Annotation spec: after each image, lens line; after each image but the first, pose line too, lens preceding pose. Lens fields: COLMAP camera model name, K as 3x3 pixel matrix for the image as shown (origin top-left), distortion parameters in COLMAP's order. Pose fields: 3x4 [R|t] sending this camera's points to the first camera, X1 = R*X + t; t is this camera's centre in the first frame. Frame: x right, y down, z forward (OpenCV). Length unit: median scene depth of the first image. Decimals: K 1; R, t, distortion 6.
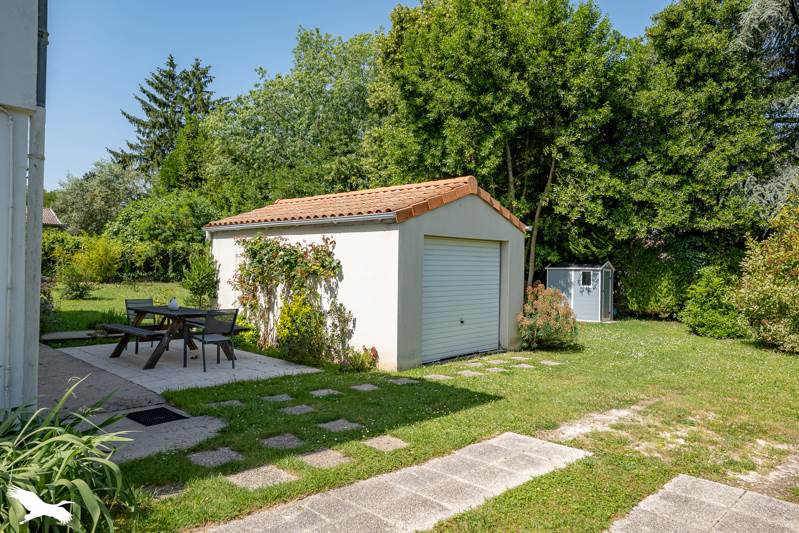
lens RADIAL K [[528.7, 0, 399.3], [0, 528.7, 263.6], [0, 0, 1]] dist [0.001062, -0.000003]
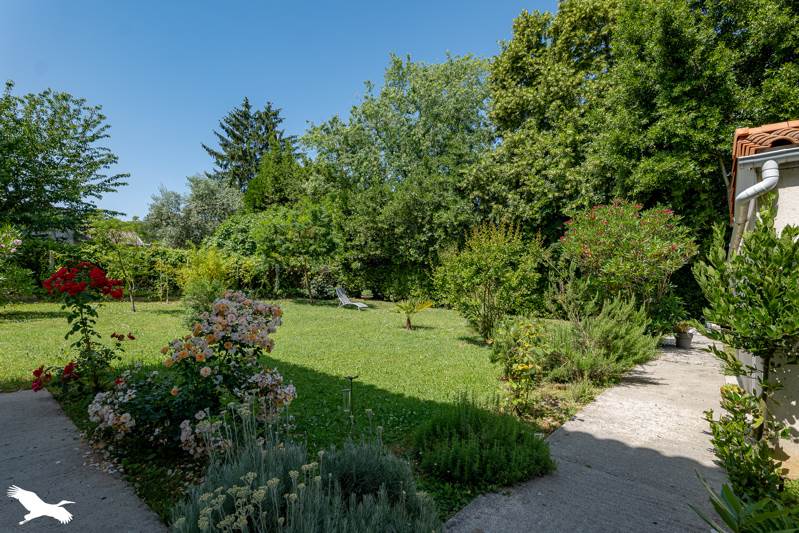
lens RADIAL K [[367.7, 0, 404.4], [0, 367.7, 268.9], [0, 0, 1]] dist [-0.002802, 0.000245]
pose [[0.997317, -0.005194, 0.073014, -0.171944], [0.007355, 0.999542, -0.029353, 0.001462], [-0.072828, 0.029811, 0.996899, 0.222109]]
